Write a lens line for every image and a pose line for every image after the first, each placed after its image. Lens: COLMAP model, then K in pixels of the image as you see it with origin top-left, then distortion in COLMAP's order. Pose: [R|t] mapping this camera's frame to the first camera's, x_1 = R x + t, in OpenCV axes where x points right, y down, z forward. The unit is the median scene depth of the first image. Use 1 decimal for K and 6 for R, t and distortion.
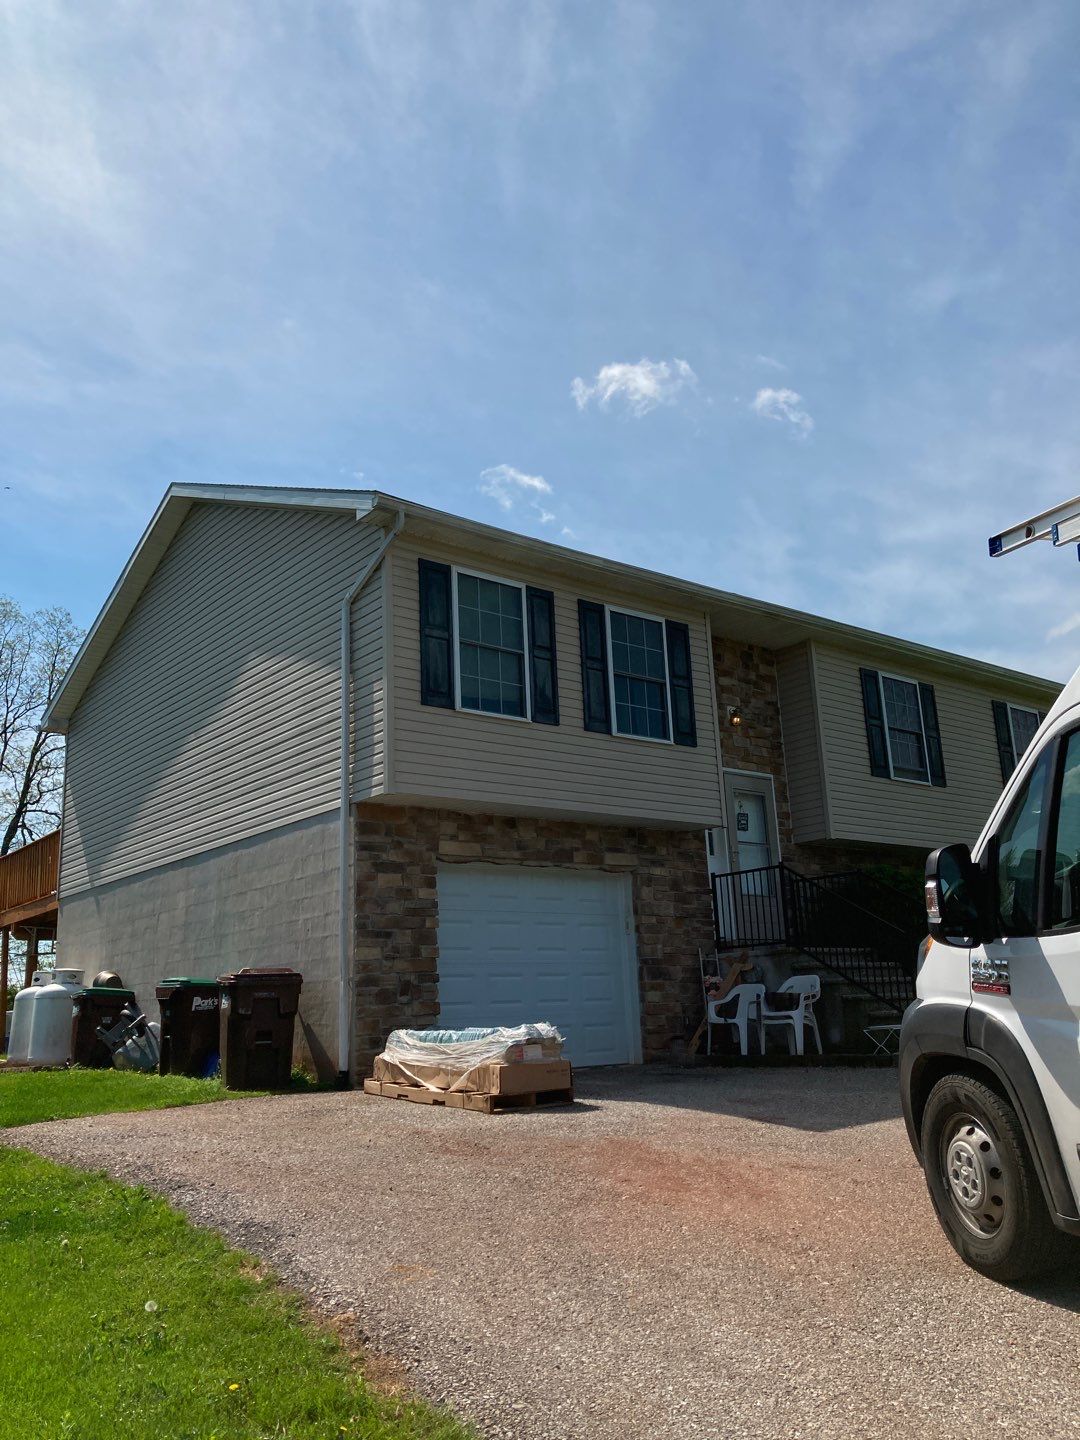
lens RADIAL K [[1245.9, 0, 540.0], [0, 1245.9, 720.0], [0, 0, 1]] dist [-0.011943, -0.008942]
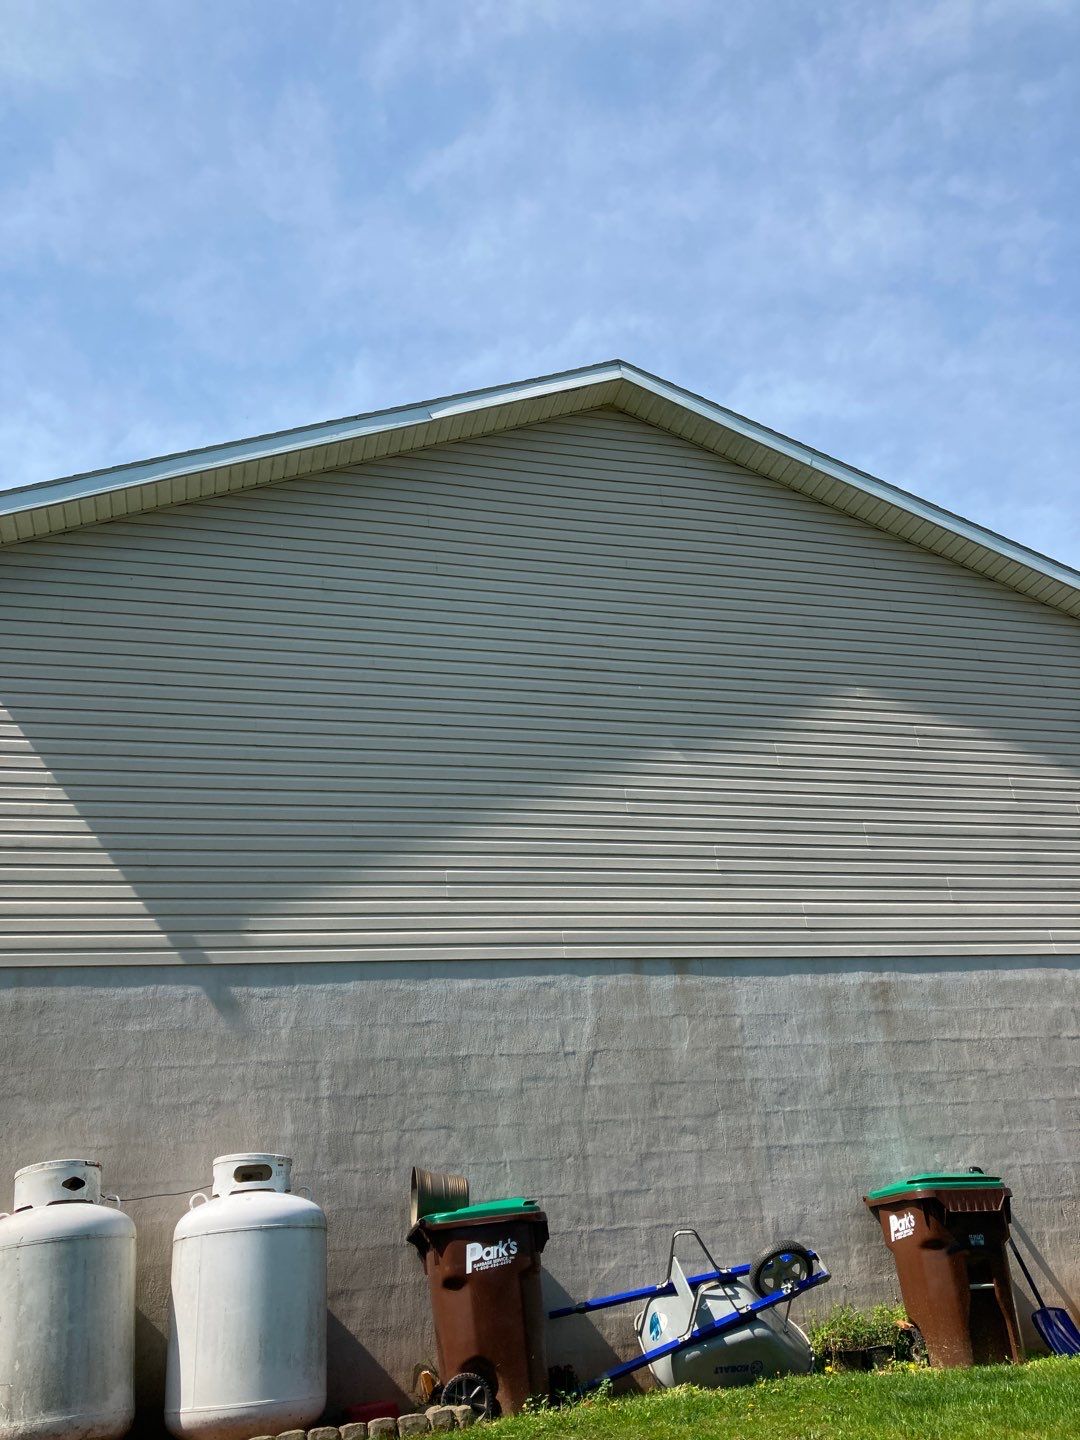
lens RADIAL K [[1245.9, 0, 540.0], [0, 1245.9, 720.0], [0, 0, 1]] dist [-0.011943, -0.008942]
pose [[0.374747, 0.406898, 0.833066, -0.802156], [-0.155695, 0.913404, -0.376101, 0.229509], [-0.913960, 0.011239, 0.405648, 0.827458]]
